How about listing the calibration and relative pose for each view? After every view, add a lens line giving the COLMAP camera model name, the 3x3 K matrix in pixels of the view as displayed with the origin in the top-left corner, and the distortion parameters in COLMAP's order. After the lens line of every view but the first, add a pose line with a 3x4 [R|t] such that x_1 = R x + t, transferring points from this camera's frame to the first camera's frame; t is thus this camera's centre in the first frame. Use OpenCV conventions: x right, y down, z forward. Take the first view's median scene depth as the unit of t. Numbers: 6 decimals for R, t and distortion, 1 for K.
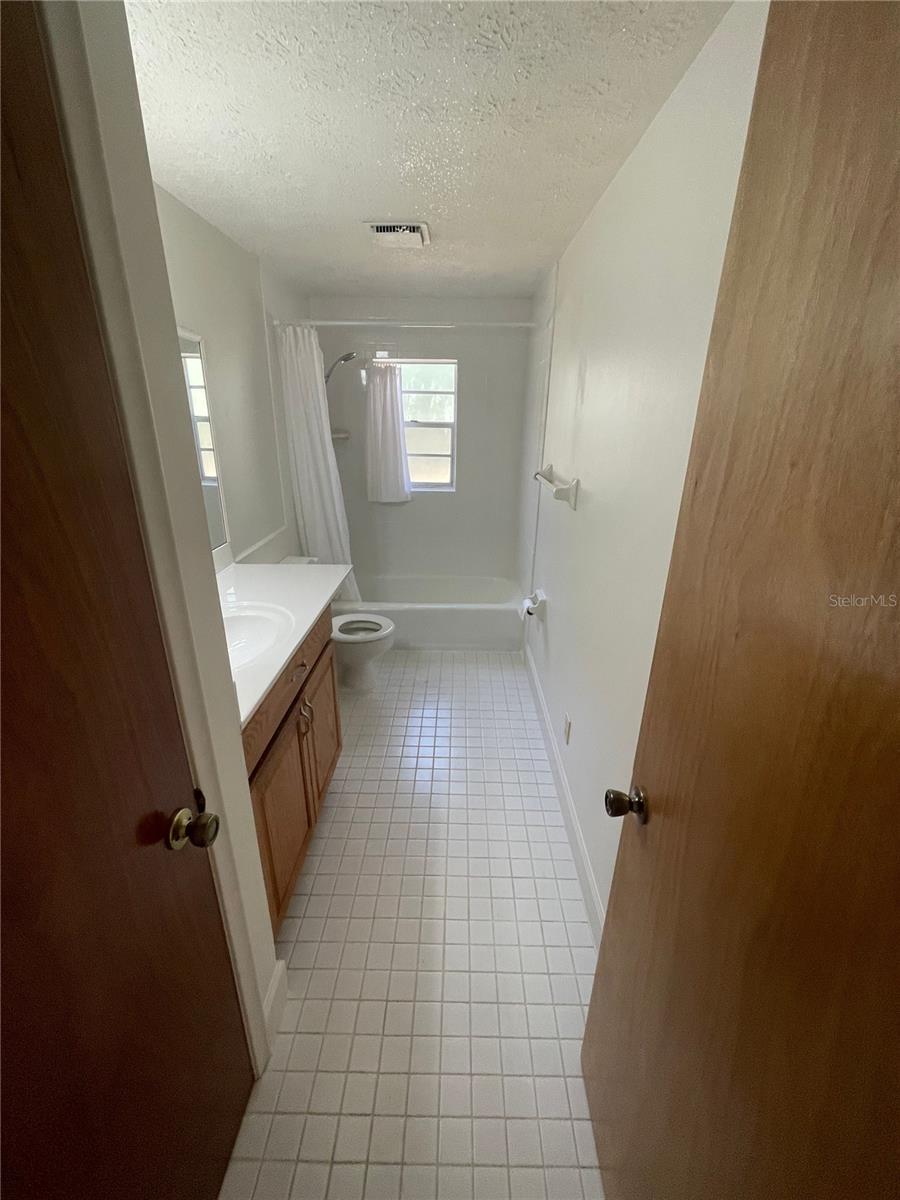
lens RADIAL K [[486.3, 0, 451.2], [0, 486.3, 599.2], [0, 0, 1]] dist [0.011459, -0.000242]
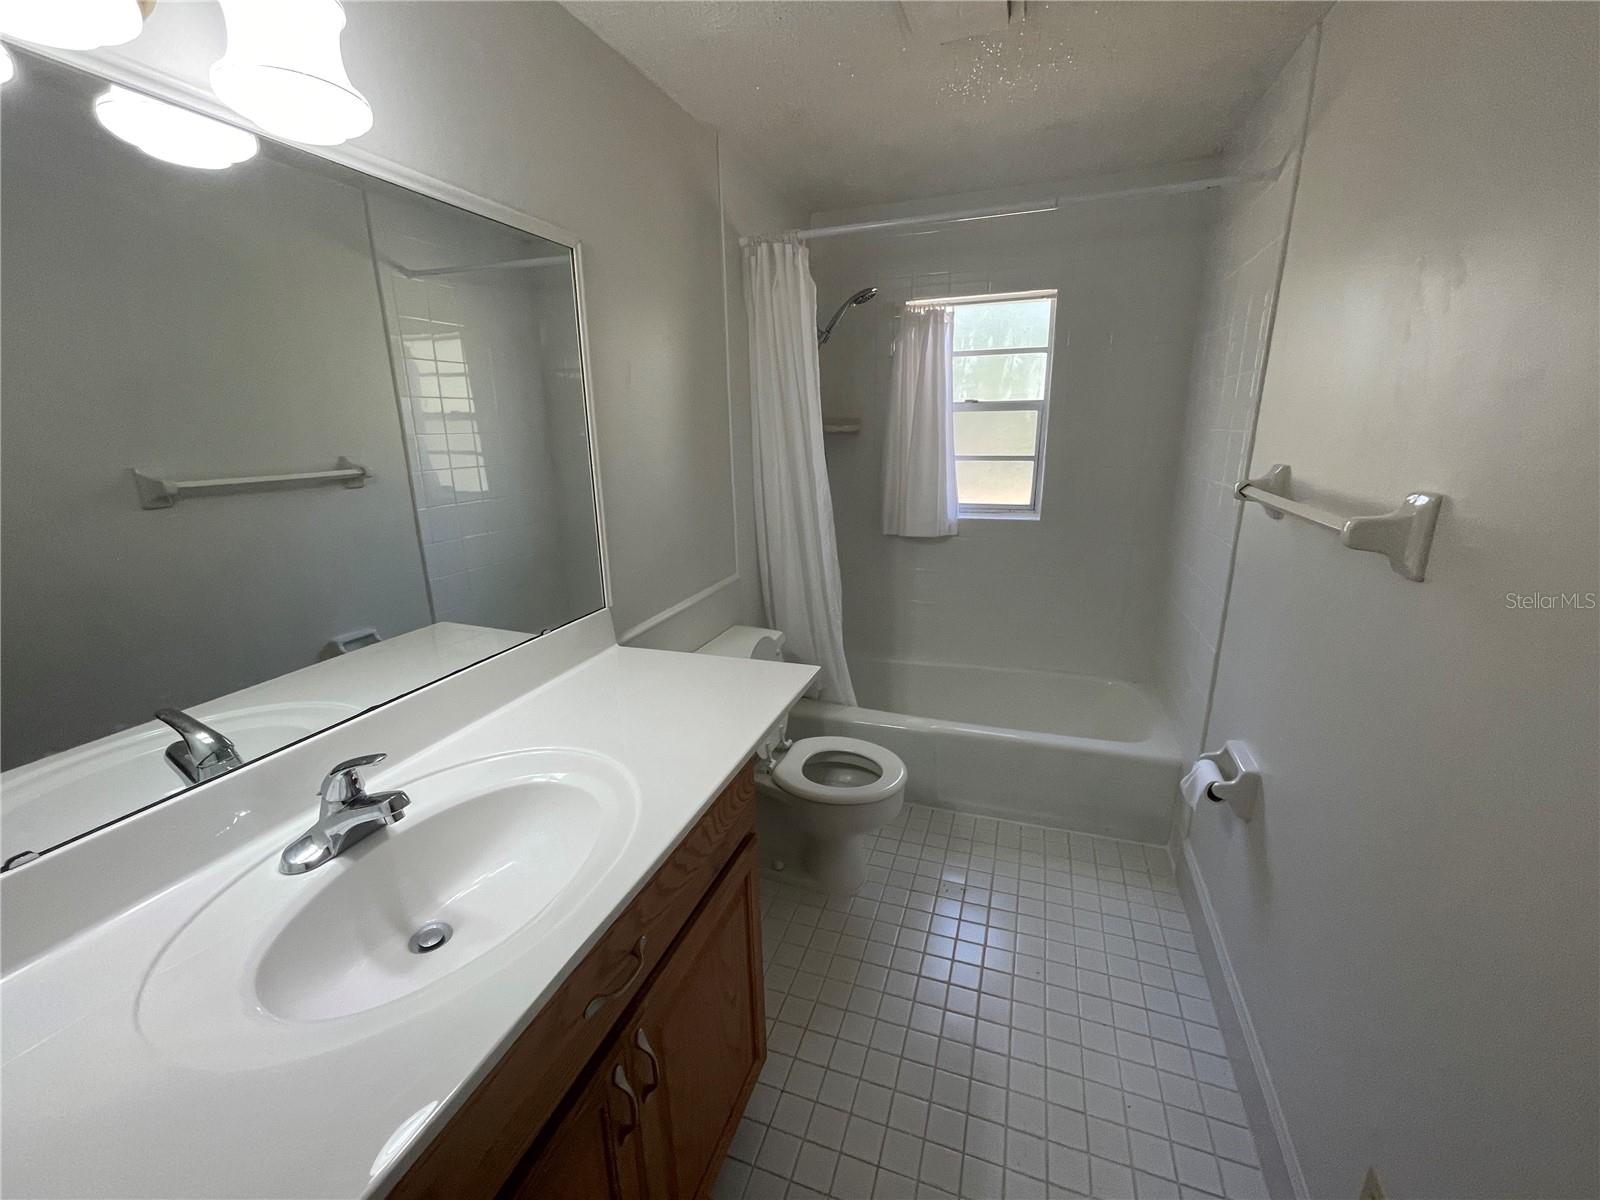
lens RADIAL K [[648.4, 0, 798.7], [0, 648.4, 597.1], [0, 0, 1]] dist [0.011459, -0.000242]
pose [[0.946006, 0.053189, -0.319756, -0.011243], [-0.083053, 0.993289, -0.080490, -0.057040], [0.313329, 0.102701, 0.944075, 0.244046]]
